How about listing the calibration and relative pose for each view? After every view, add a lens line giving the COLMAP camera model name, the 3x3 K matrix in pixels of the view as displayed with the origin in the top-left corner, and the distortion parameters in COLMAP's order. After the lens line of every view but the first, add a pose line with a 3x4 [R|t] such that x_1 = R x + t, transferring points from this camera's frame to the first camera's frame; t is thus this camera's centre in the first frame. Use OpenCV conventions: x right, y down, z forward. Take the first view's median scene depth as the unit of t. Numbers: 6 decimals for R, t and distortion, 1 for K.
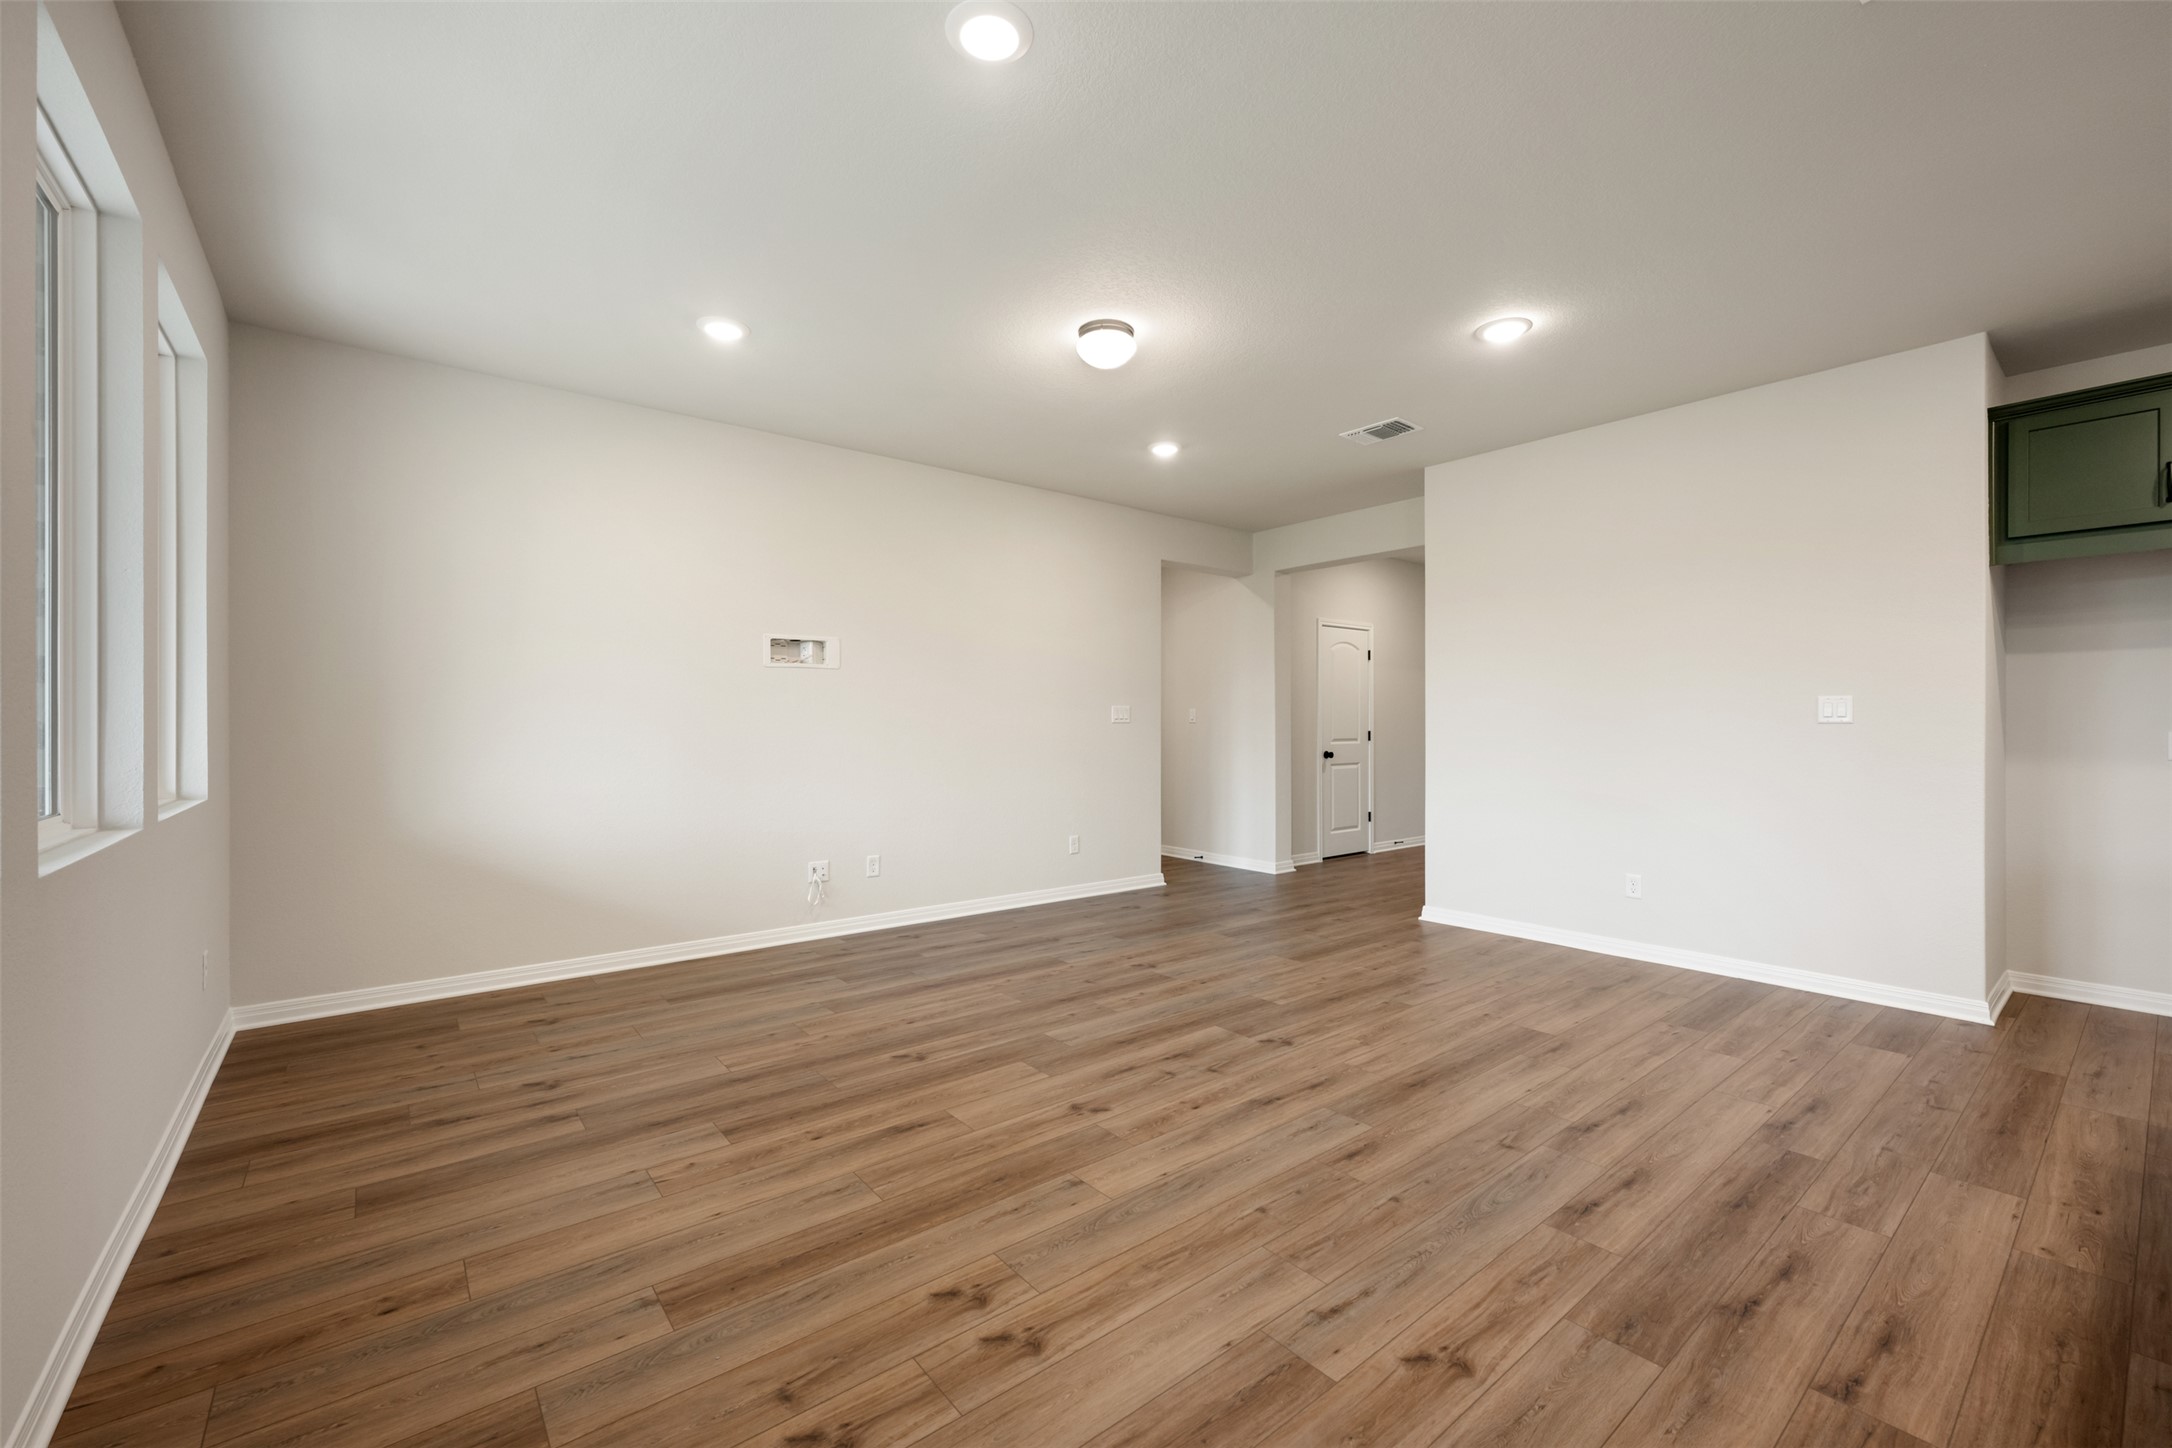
lens RADIAL K [[892.0, 0, 1086.9], [0, 892.0, 720.8], [0, 0, 1]] dist [-0.000749, -0.000054]
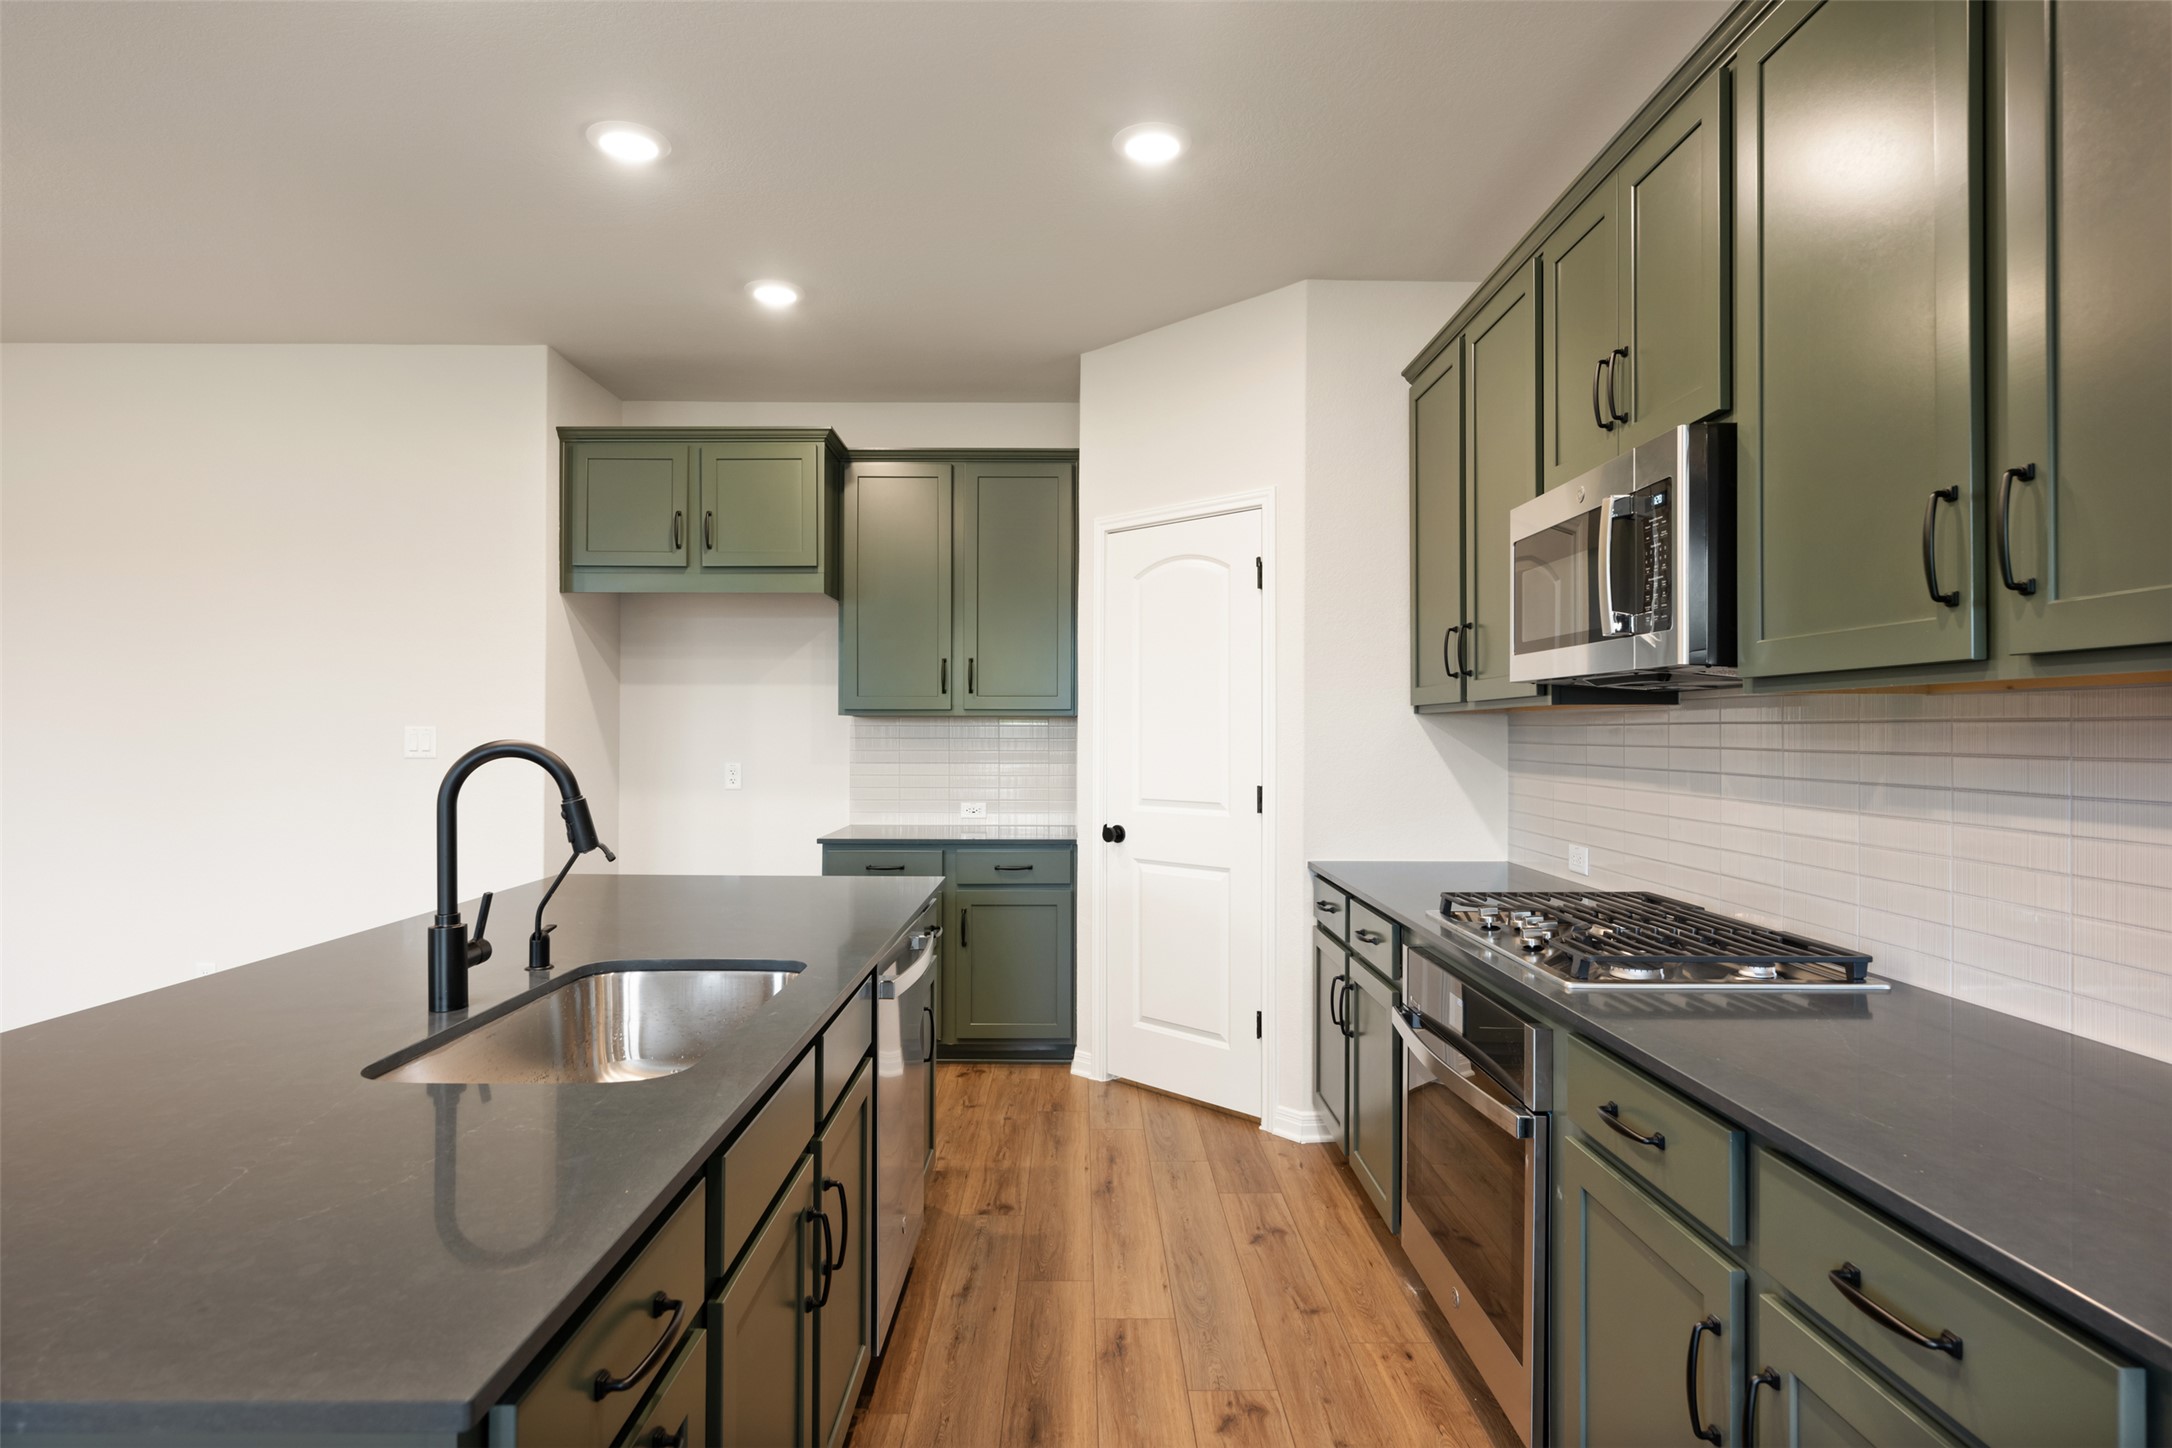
lens RADIAL K [[1149.3, 0, 1086.0], [0, 1149.3, 724.0], [0, 0, 1]] dist [-0.000960, -0.000116]
pose [[0.618446, 0.007257, 0.785794, 0.473277], [-0.004387, 0.999974, -0.005782, -0.034377], [-0.785815, 0.000129, 0.618462, -0.236824]]
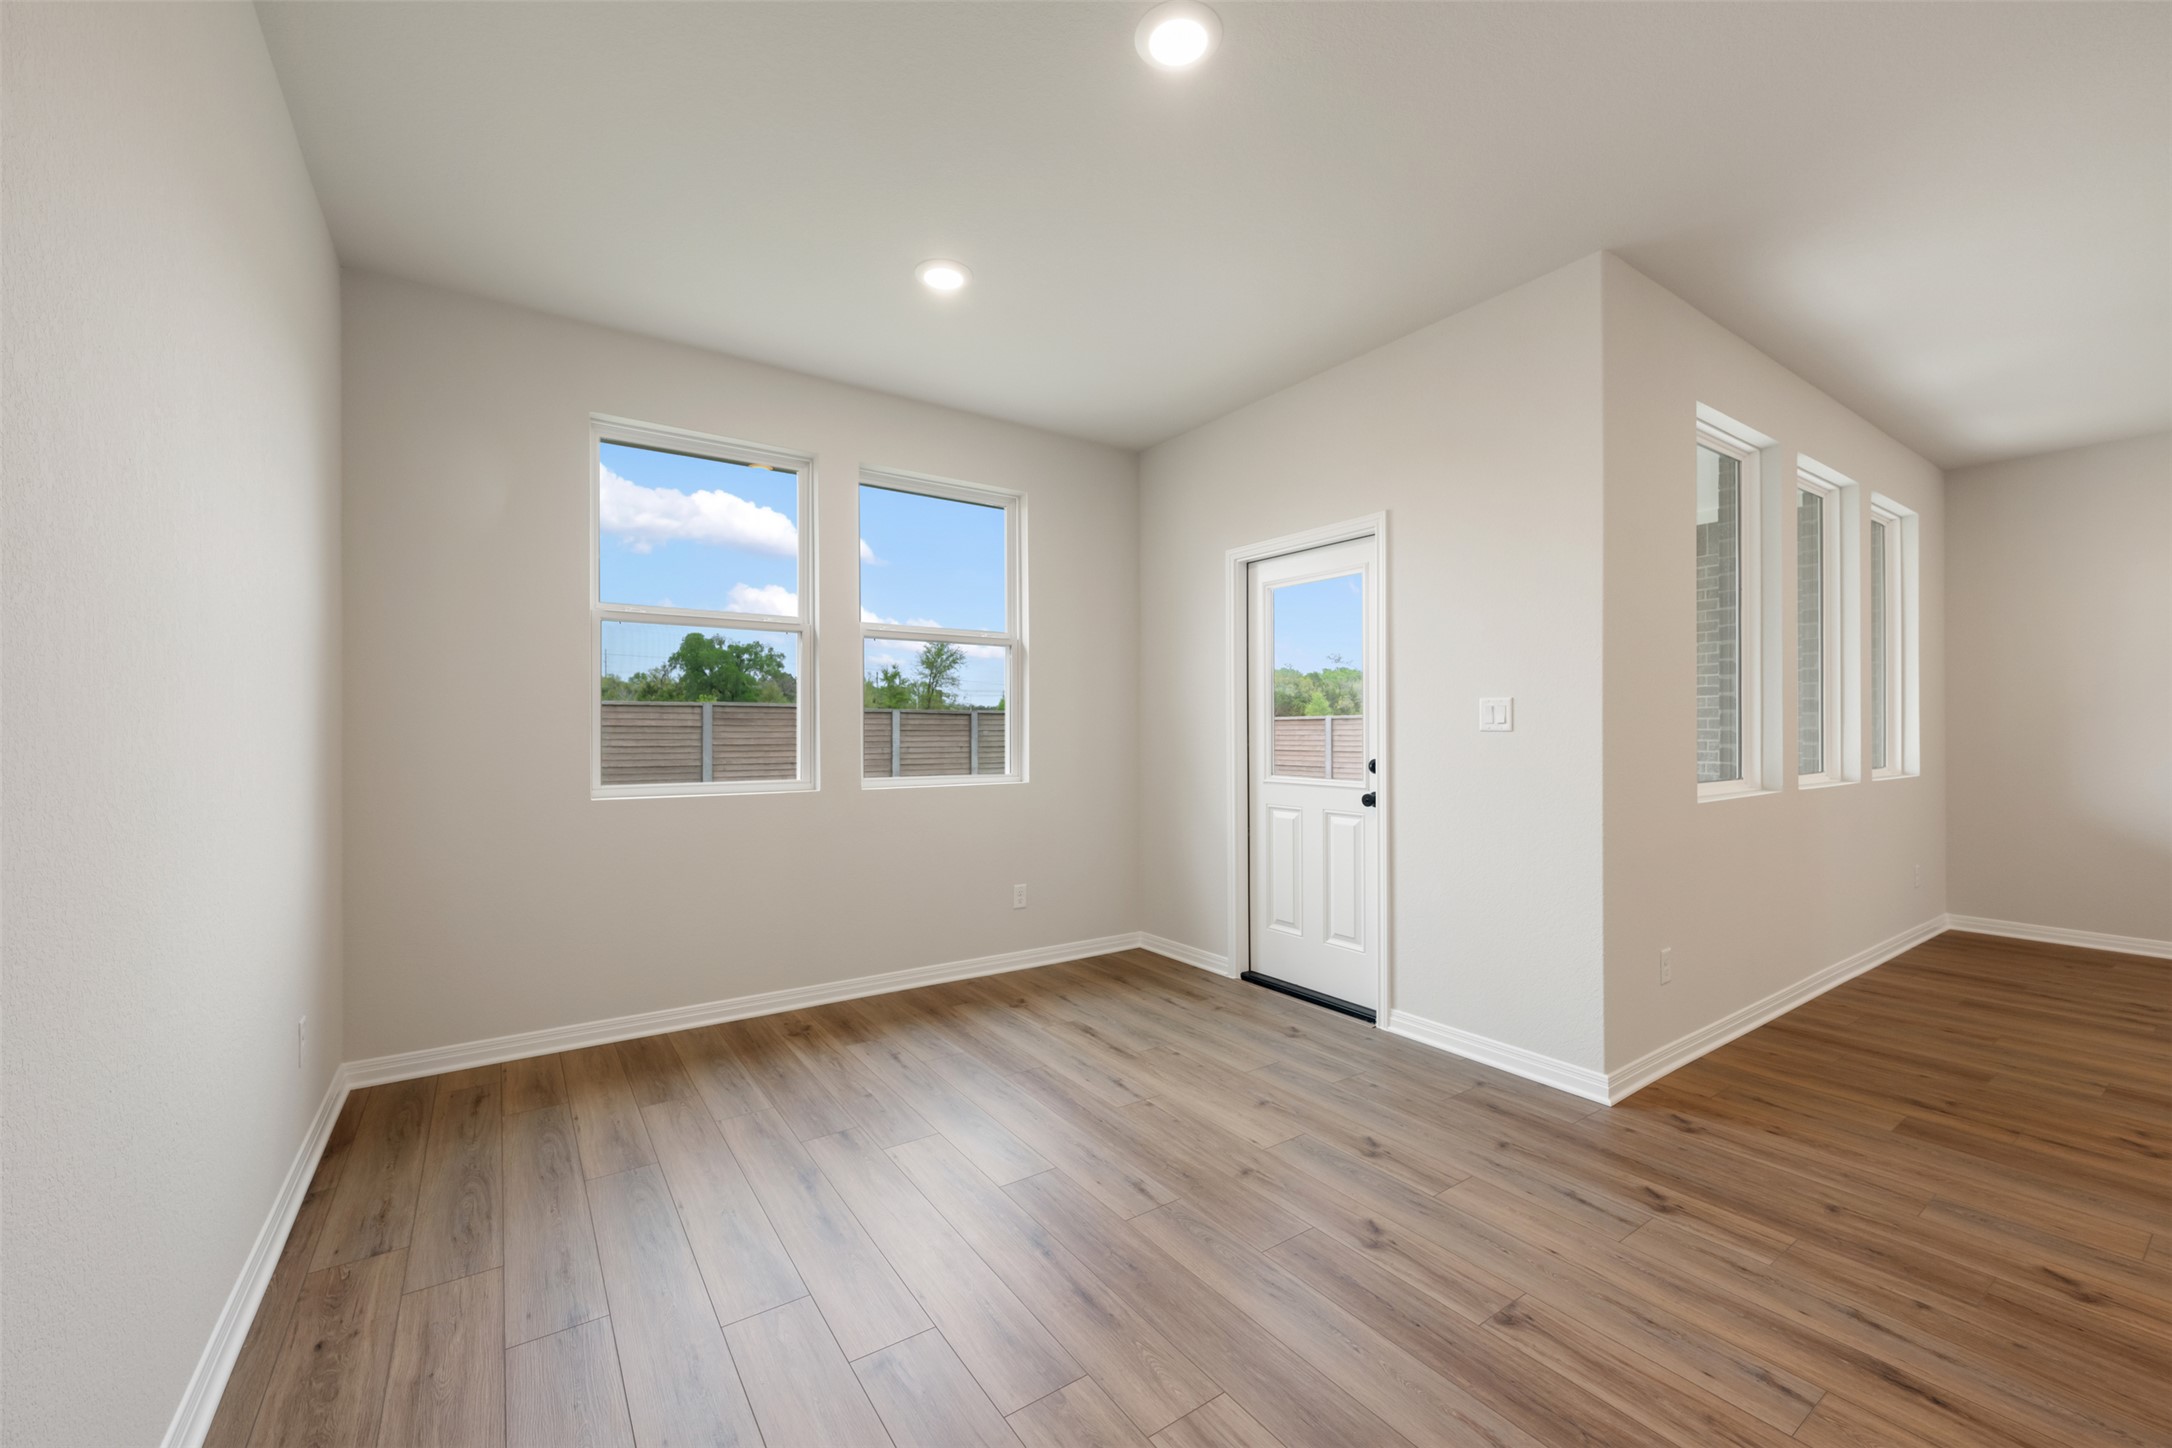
lens RADIAL K [[858.2, 0, 1082.4], [0, 858.2, 728.6], [0, 0, 1]] dist [0.000842, 0.000014]
pose [[-0.075091, -0.000643, -0.997177, 0.726475], [0.002083, 0.999998, -0.000802, -0.001554], [0.997175, -0.002137, -0.075089, -0.438516]]
